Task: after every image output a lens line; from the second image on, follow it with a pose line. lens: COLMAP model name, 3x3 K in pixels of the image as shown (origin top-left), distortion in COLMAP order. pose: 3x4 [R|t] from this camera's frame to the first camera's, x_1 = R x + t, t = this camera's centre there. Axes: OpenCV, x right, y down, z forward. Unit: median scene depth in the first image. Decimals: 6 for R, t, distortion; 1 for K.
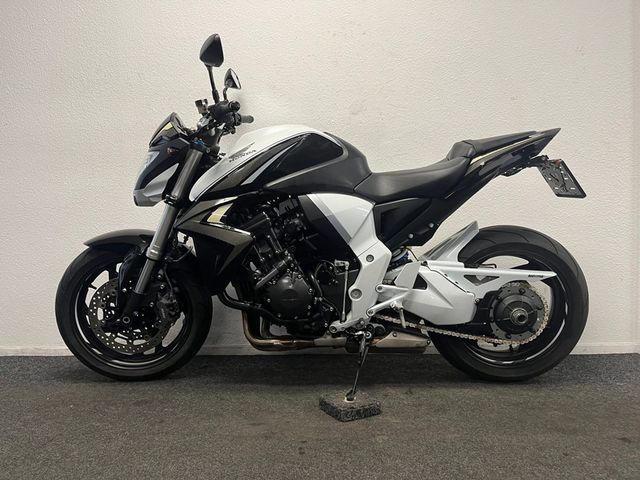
lens RADIAL K [[491.6, 0, 320.0], [0, 491.6, 240.0], [0, 0, 1]] dist [0.039549, -0.002675]
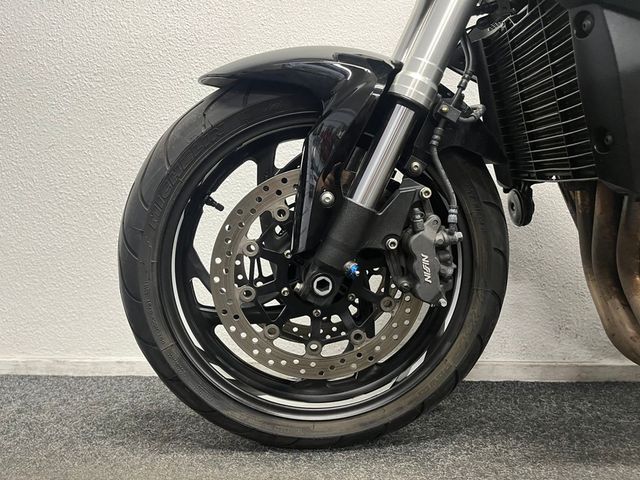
lens RADIAL K [[491.6, 0, 320.0], [0, 491.6, 240.0], [0, 0, 1]] dist [0.039549, -0.002675]
pose [[0.999923, 0.011450, -0.004787, -0.404088], [-0.011552, 0.999694, -0.021887, 0.140608], [0.004535, 0.021941, 0.999749, 0.667441]]
